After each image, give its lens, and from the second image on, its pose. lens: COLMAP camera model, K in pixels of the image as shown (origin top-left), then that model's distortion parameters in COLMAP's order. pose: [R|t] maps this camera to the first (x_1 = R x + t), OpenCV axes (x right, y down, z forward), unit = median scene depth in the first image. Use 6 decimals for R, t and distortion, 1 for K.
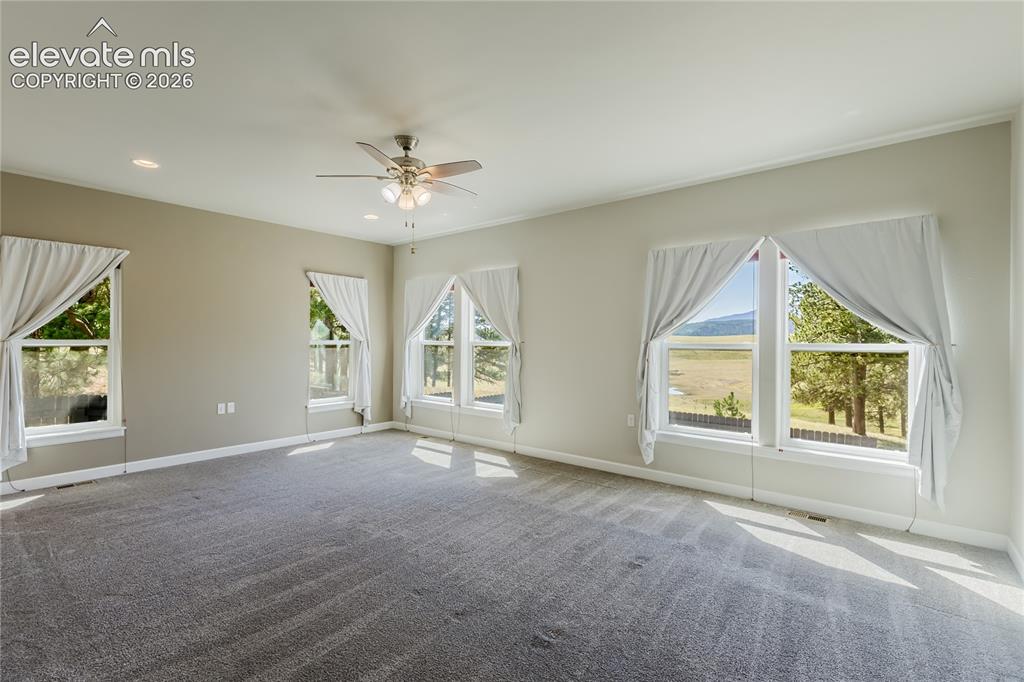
lens RADIAL K [[468.3, 0, 510.5], [0, 468.3, 340.9], [0, 0, 1]] dist [0.001132, 0.000839]
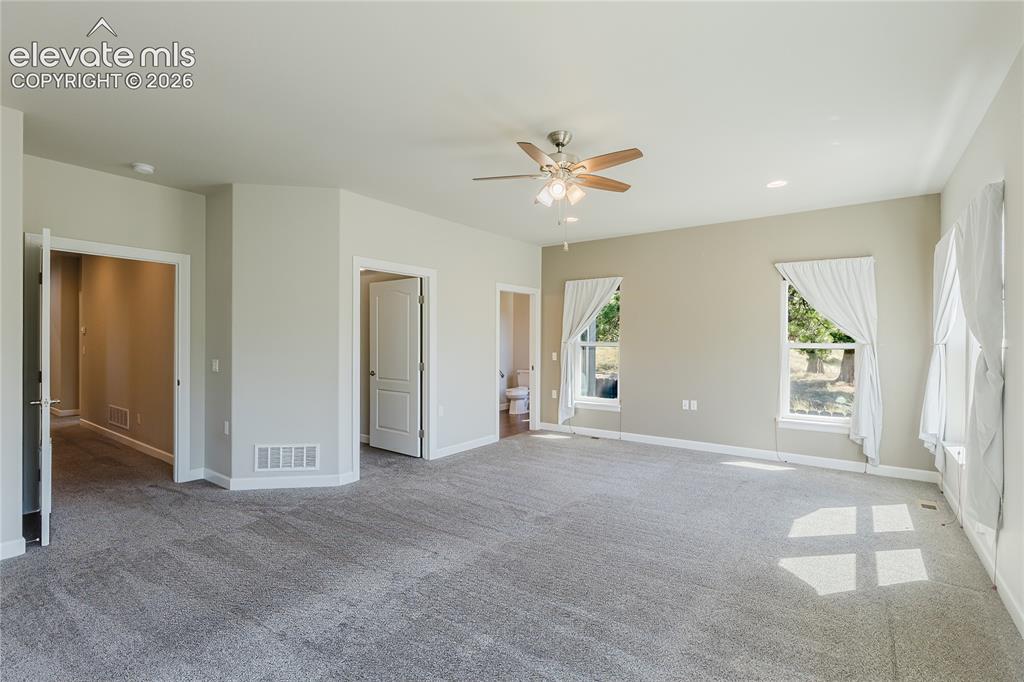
lens RADIAL K [[476.0, 0, 505.5], [0, 476.0, 339.1], [0, 0, 1]] dist [-0.001022, 0.001073]
pose [[0.056519, -0.000429, -0.998401, 0.473447], [-0.001179, 0.999999, -0.000497, -0.008292], [0.998401, 0.001206, 0.056518, 0.510260]]
